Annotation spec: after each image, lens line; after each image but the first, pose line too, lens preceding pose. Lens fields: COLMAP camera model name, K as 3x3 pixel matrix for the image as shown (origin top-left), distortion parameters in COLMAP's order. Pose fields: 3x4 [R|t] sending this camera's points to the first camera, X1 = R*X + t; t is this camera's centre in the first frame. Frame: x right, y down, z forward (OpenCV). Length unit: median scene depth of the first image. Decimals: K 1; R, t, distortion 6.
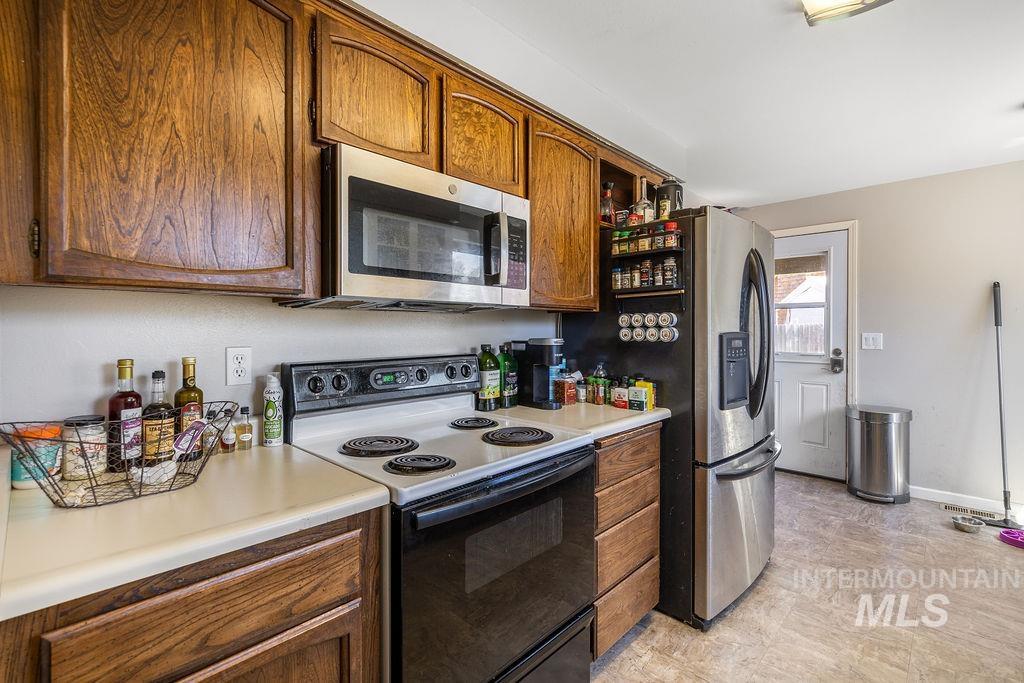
lens RADIAL K [[458.0, 0, 514.1], [0, 458.0, 333.0], [0, 0, 1]] dist [-0.000410, -0.002467]
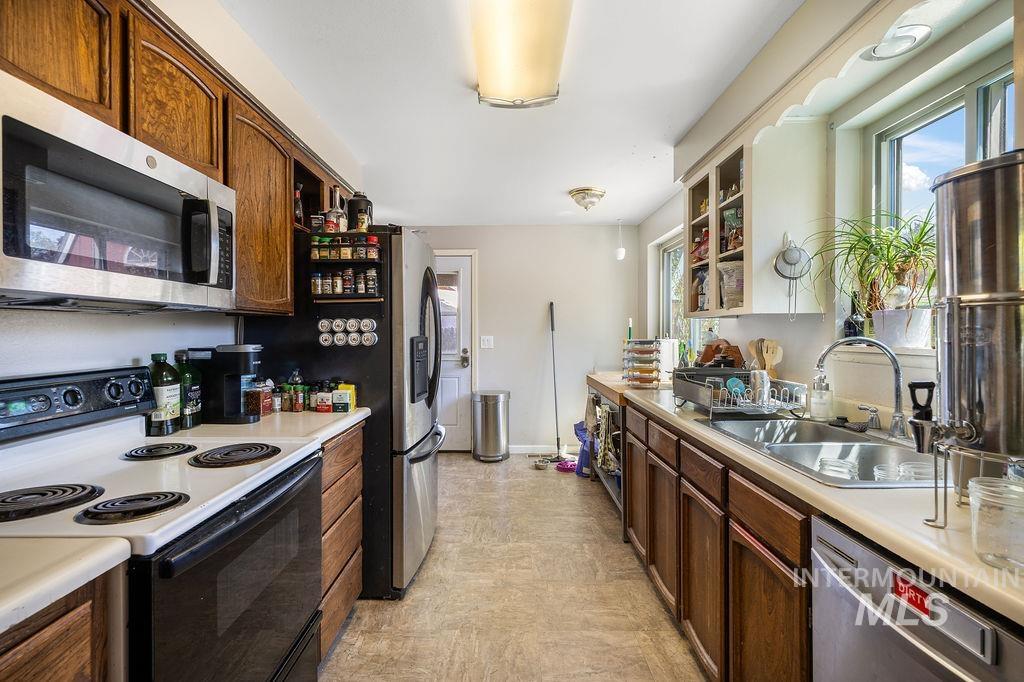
lens RADIAL K [[458.0, 0, 504.4], [0, 458.0, 335.3], [0, 0, 1]] dist [-0.000410, -0.002467]
pose [[0.729540, -0.006414, 0.683908, -0.170182], [0.008108, 0.999967, 0.000729, -0.003362], [-0.683890, 0.005013, 0.729568, -0.009658]]
